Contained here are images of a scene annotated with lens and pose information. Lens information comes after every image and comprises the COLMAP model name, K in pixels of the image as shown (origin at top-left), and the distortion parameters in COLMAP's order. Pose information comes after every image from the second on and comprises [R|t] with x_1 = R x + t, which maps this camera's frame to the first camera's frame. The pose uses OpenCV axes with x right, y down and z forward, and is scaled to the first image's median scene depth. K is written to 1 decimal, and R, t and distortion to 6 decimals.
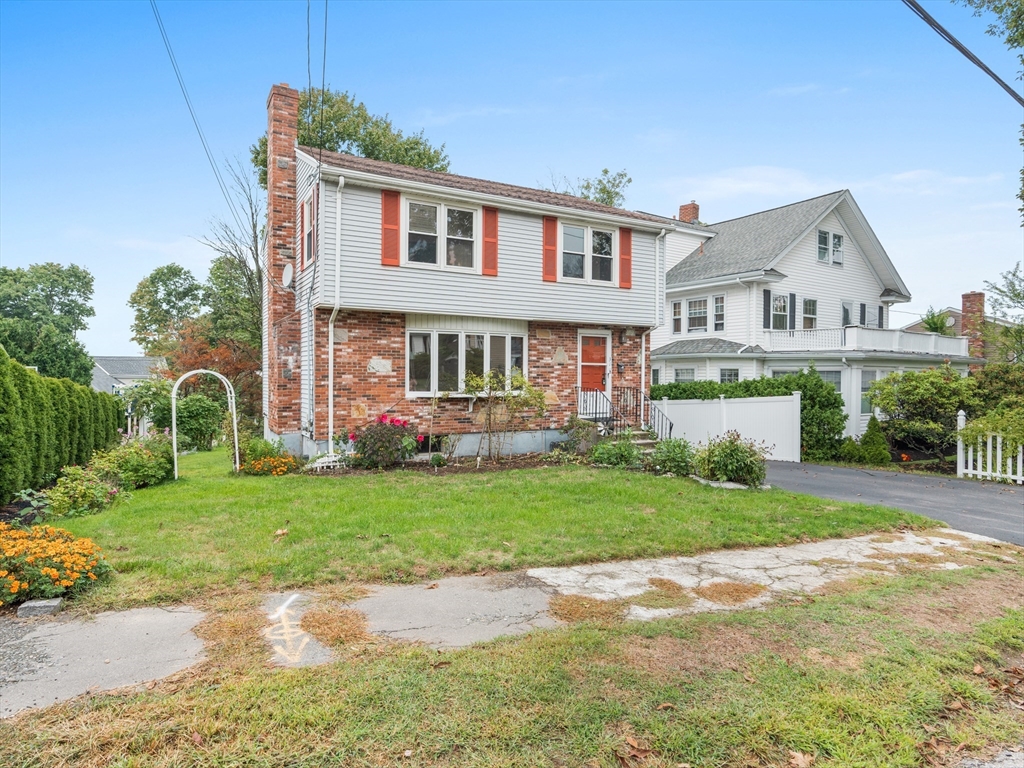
lens RADIAL K [[603.8, 0, 512.0], [0, 603.8, 384.0], [0, 0, 1]] dist [-0.002045, 0.000067]
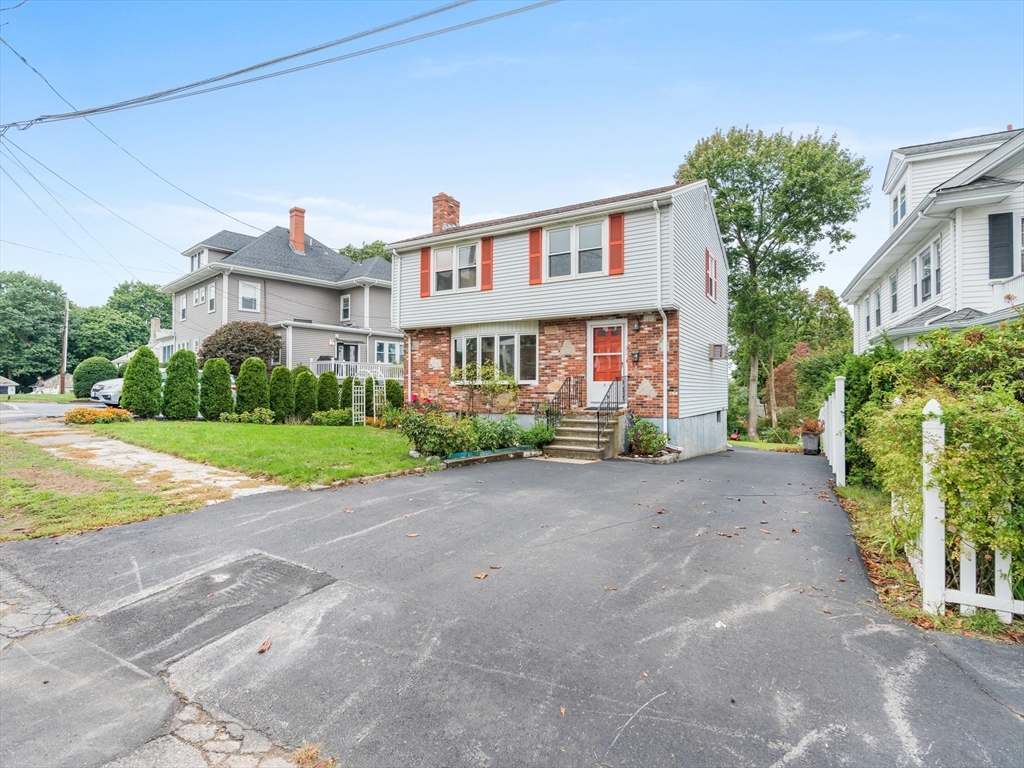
lens RADIAL K [[518.8, 0, 511.8], [0, 518.8, 379.9], [0, 0, 1]] dist [-0.007365, 0.001982]
pose [[0.498855, -0.020472, -0.866444, 0.853381], [-0.012013, 0.999462, -0.030531, 0.040791], [0.866602, 0.025639, 0.498341, 0.454044]]
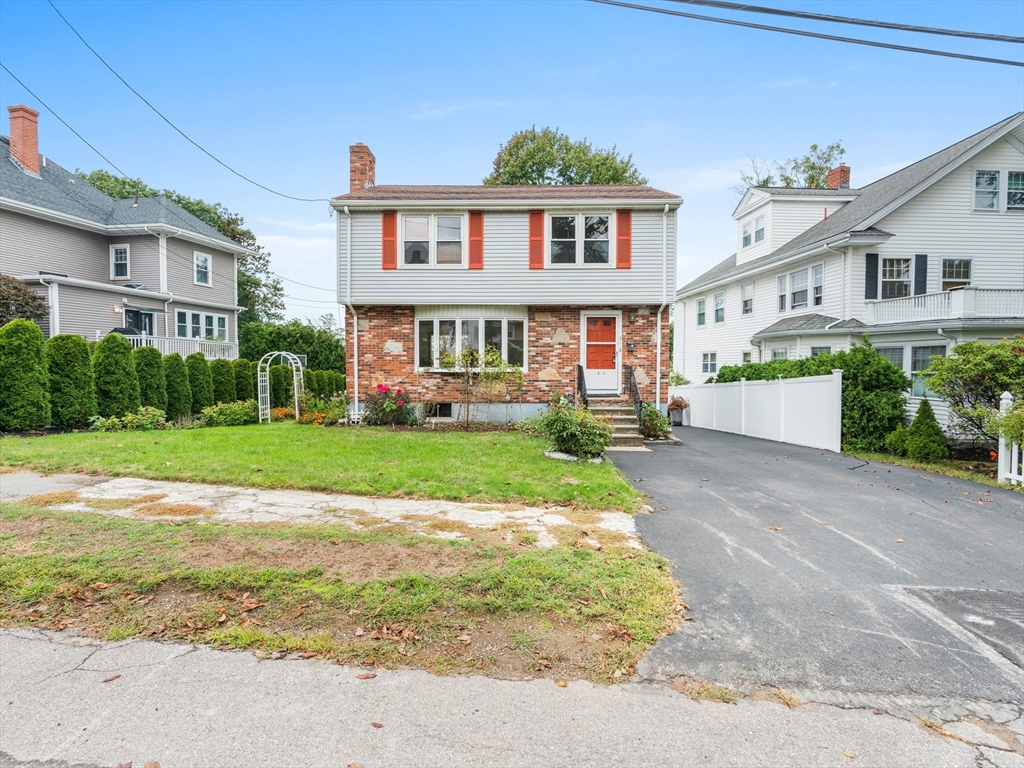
lens RADIAL K [[518.8, 0, 511.8], [0, 518.8, 379.9], [0, 0, 1]] dist [-0.007365, 0.001982]
pose [[0.863353, 0.010102, -0.504499, 0.485558], [-0.003570, 0.999897, 0.013914, 0.020302], [0.504587, -0.010211, 0.863300, 0.144776]]
